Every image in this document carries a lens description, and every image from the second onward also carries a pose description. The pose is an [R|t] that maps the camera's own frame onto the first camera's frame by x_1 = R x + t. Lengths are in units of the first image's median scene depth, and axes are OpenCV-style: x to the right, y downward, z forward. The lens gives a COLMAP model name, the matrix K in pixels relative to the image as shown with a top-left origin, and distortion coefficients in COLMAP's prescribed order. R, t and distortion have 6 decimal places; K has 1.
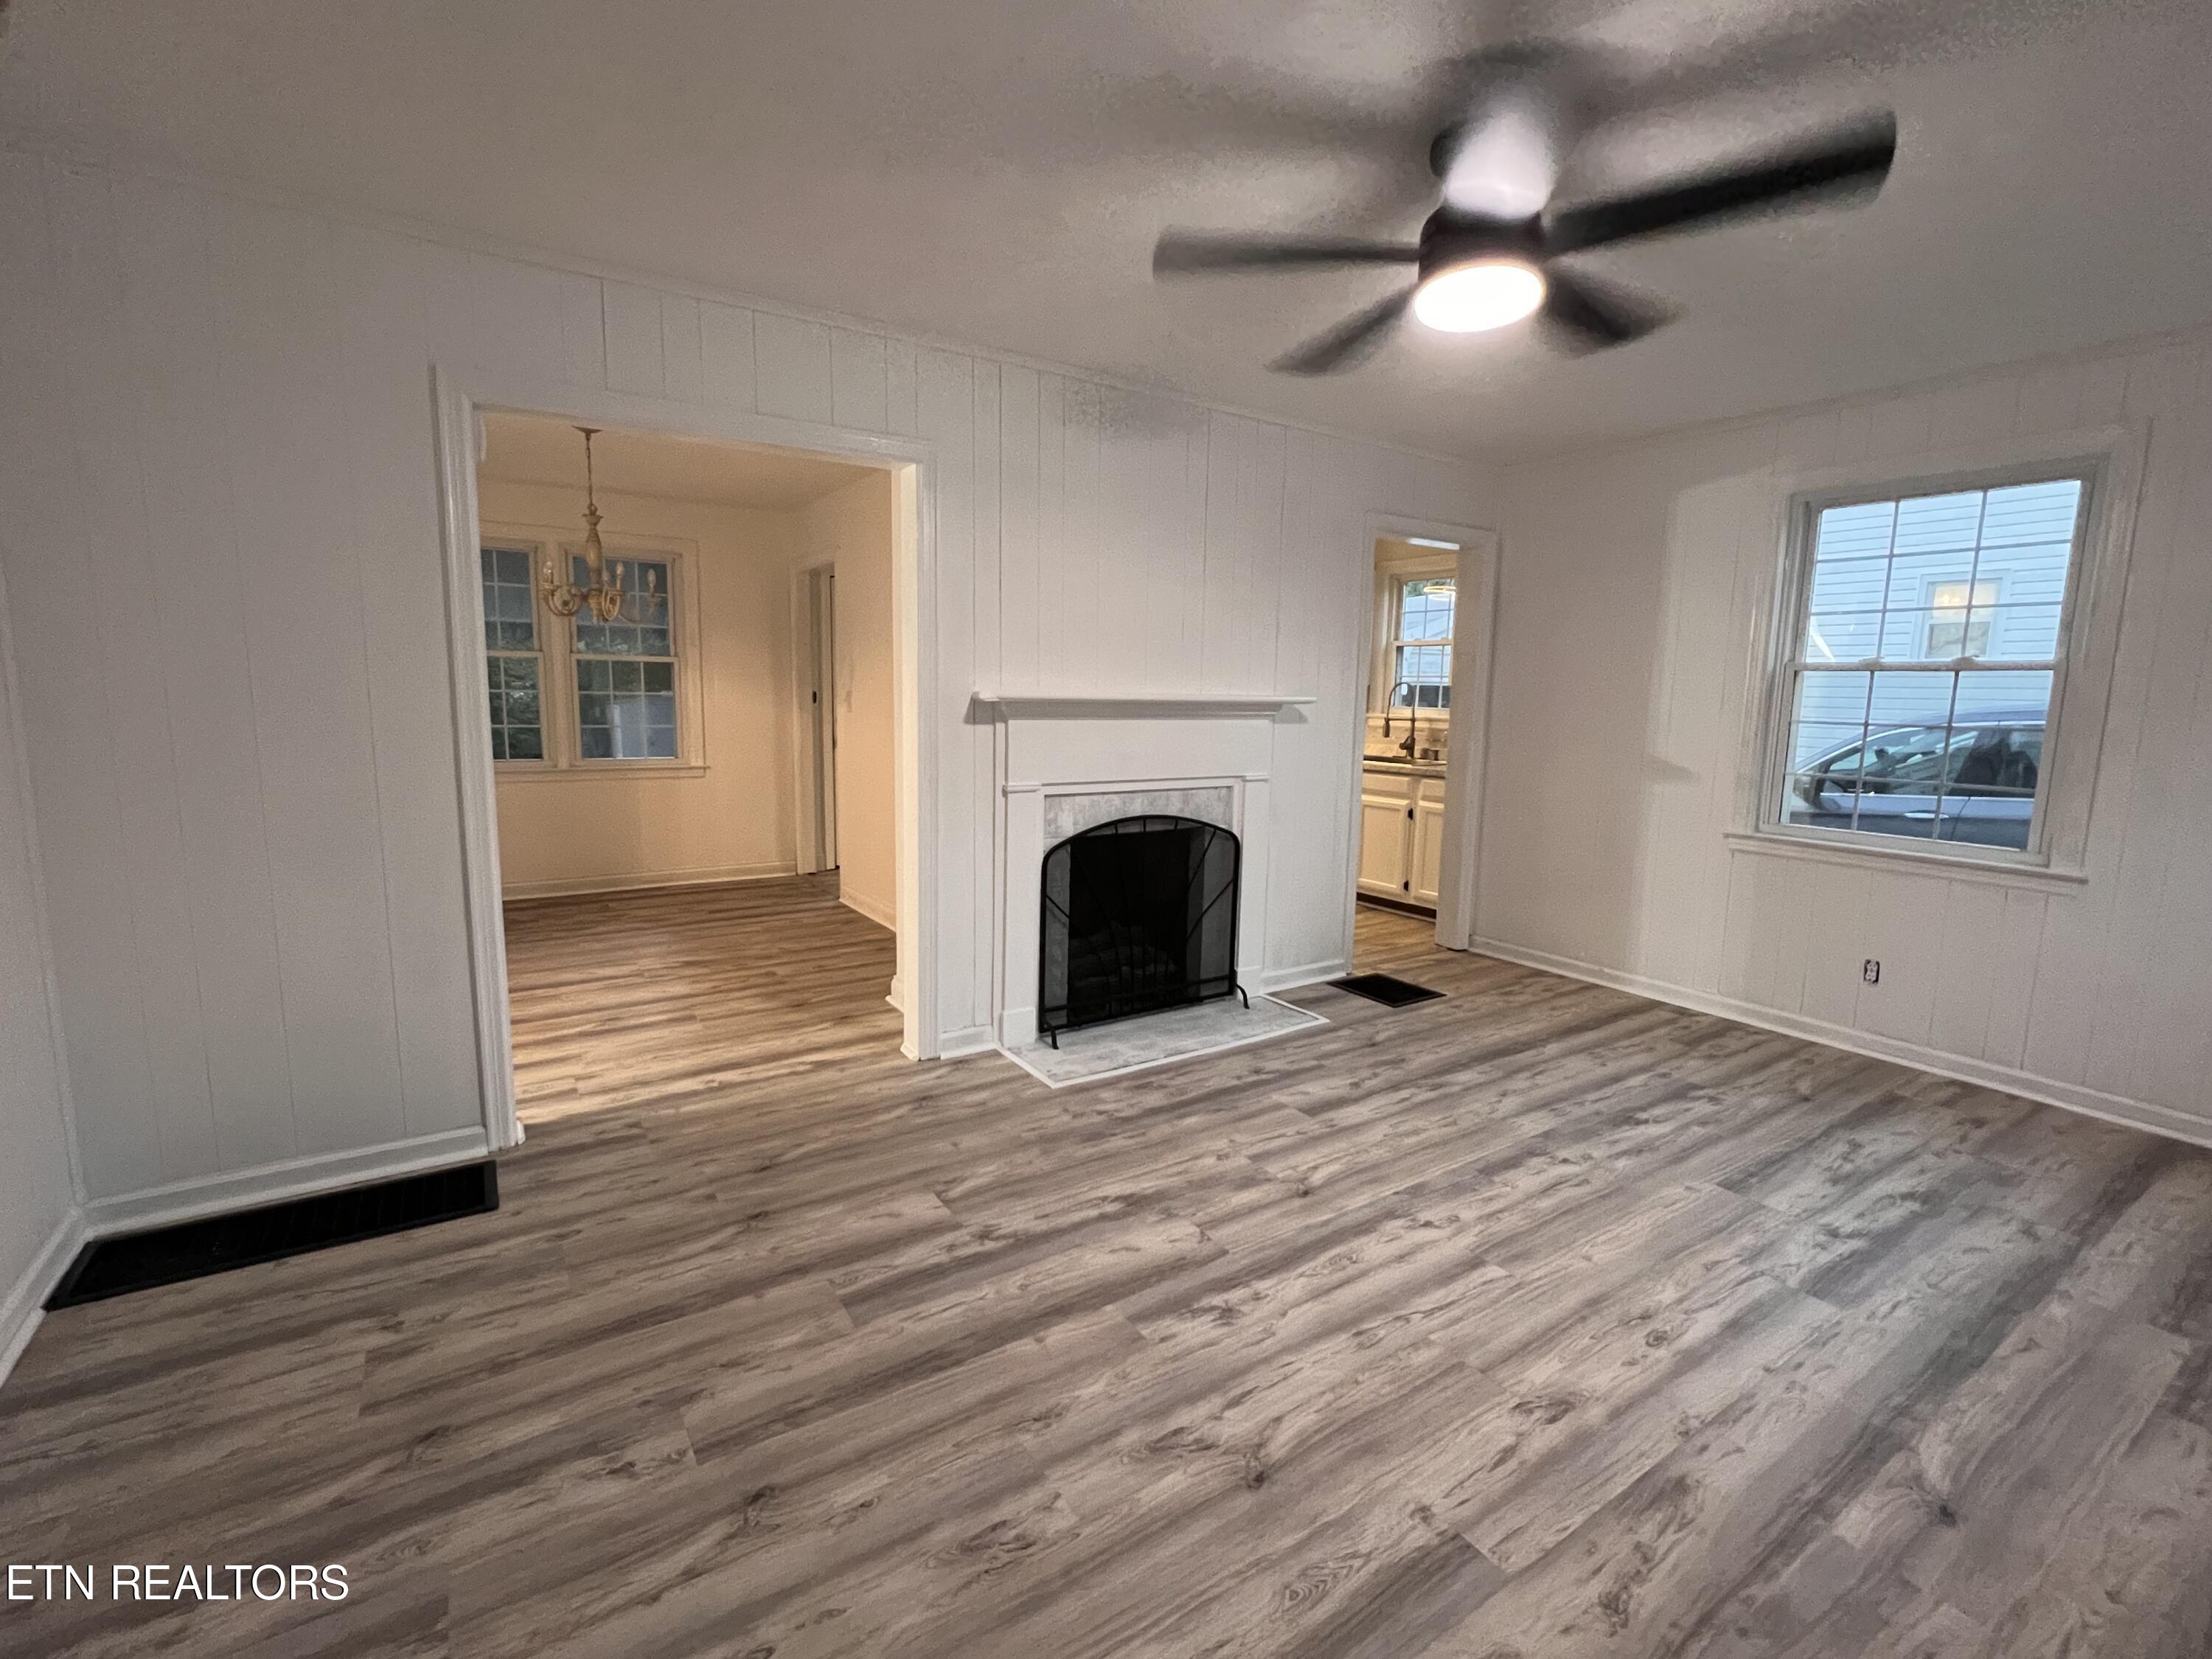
lens RADIAL K [[977.4, 0, 1096.9], [0, 977.4, 825.6], [0, 0, 1]] dist [-0.000273, 0.000810]
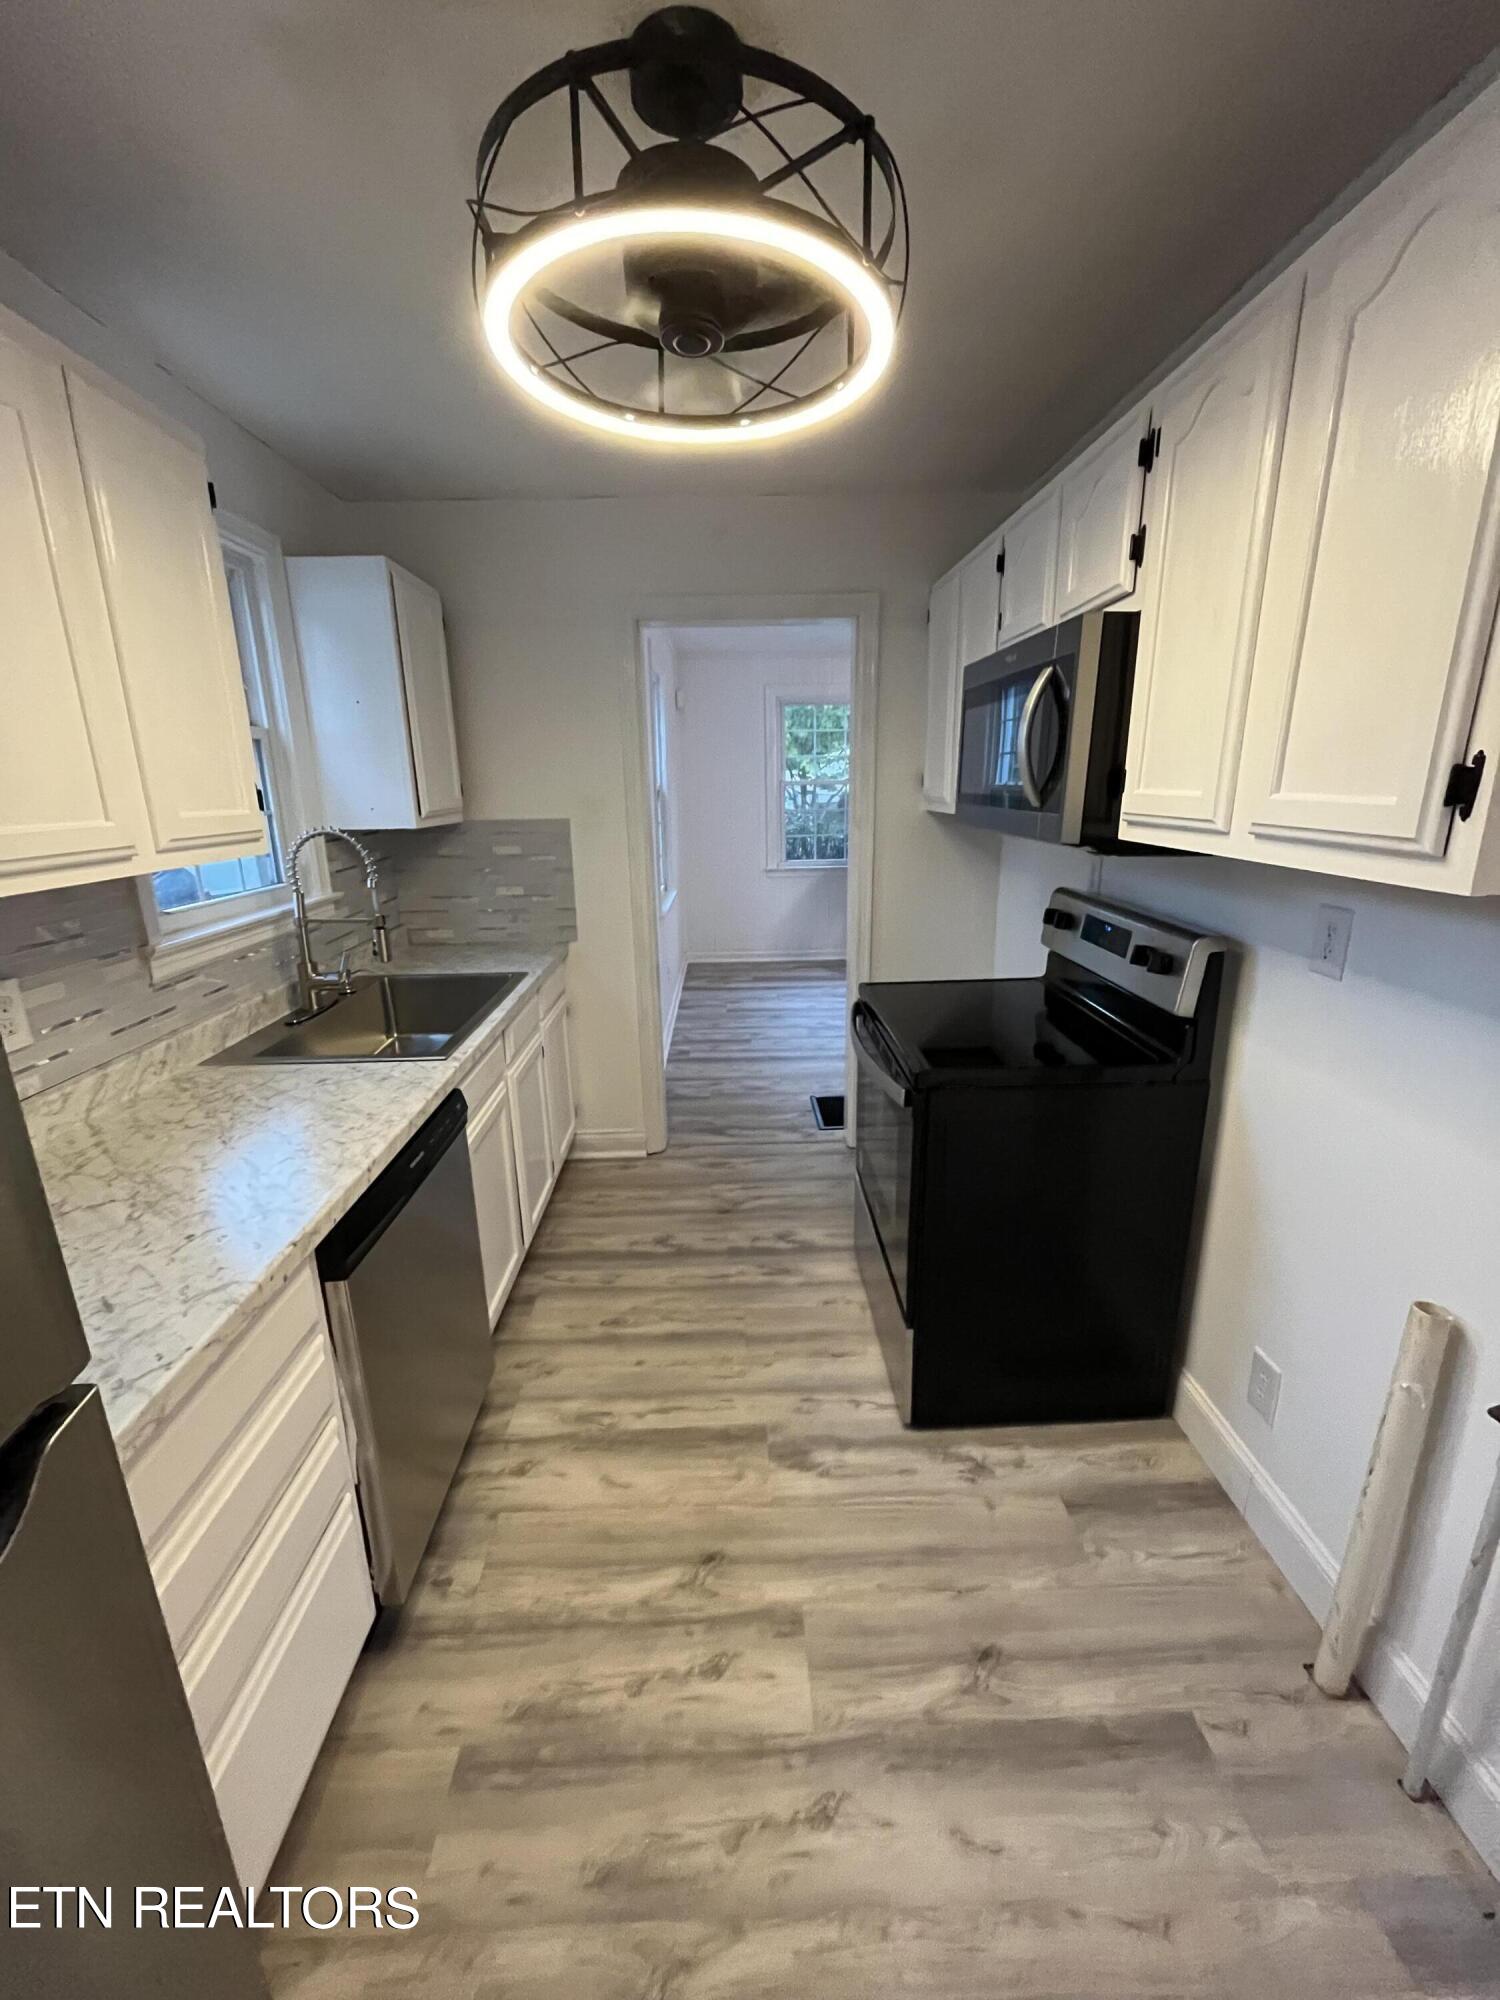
lens RADIAL K [[808.9, 0, 746.9], [0, 808.9, 1000.6], [0, 0, 1]] dist [-0.001796, -0.000038]
pose [[-0.849373, -0.145661, 0.507295, -0.036467], [0.073431, 0.919202, 0.386880, -0.385374], [-0.522660, 0.365856, -0.770049, 2.318822]]
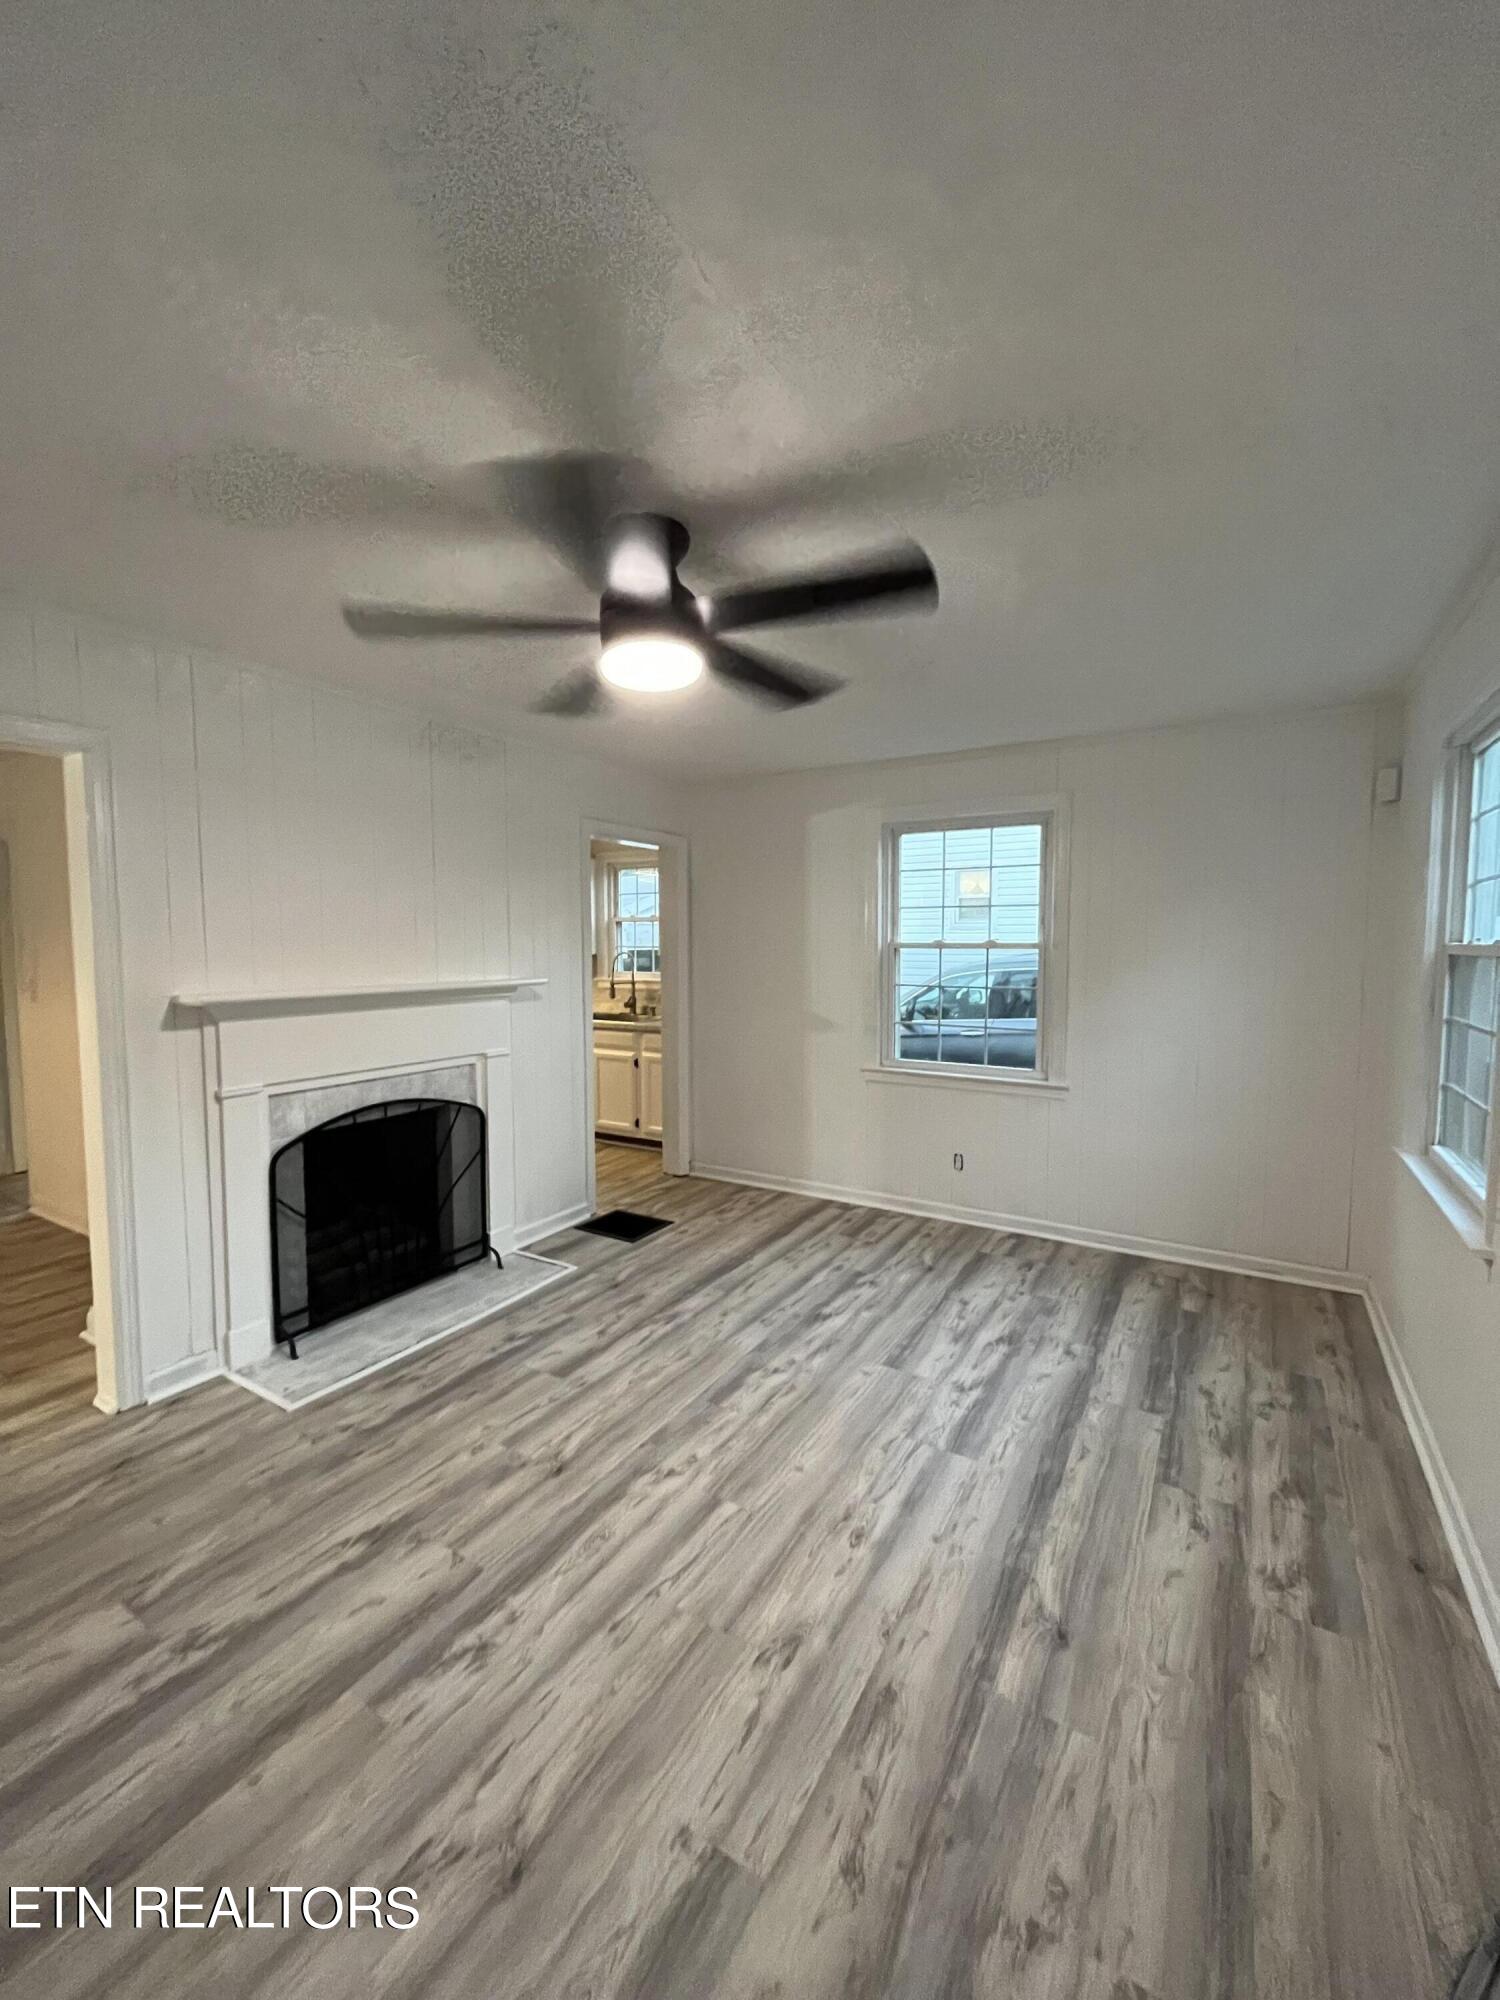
lens RADIAL K [[808.9, 0, 746.9], [0, 808.9, 1000.6], [0, 0, 1]] dist [-0.001796, -0.000038]
pose [[0.902021, -0.050117, 0.428774, 0.039794], [0.076786, 0.996026, -0.045116, -0.059287], [-0.424809, 0.073620, 0.902285, 0.077508]]
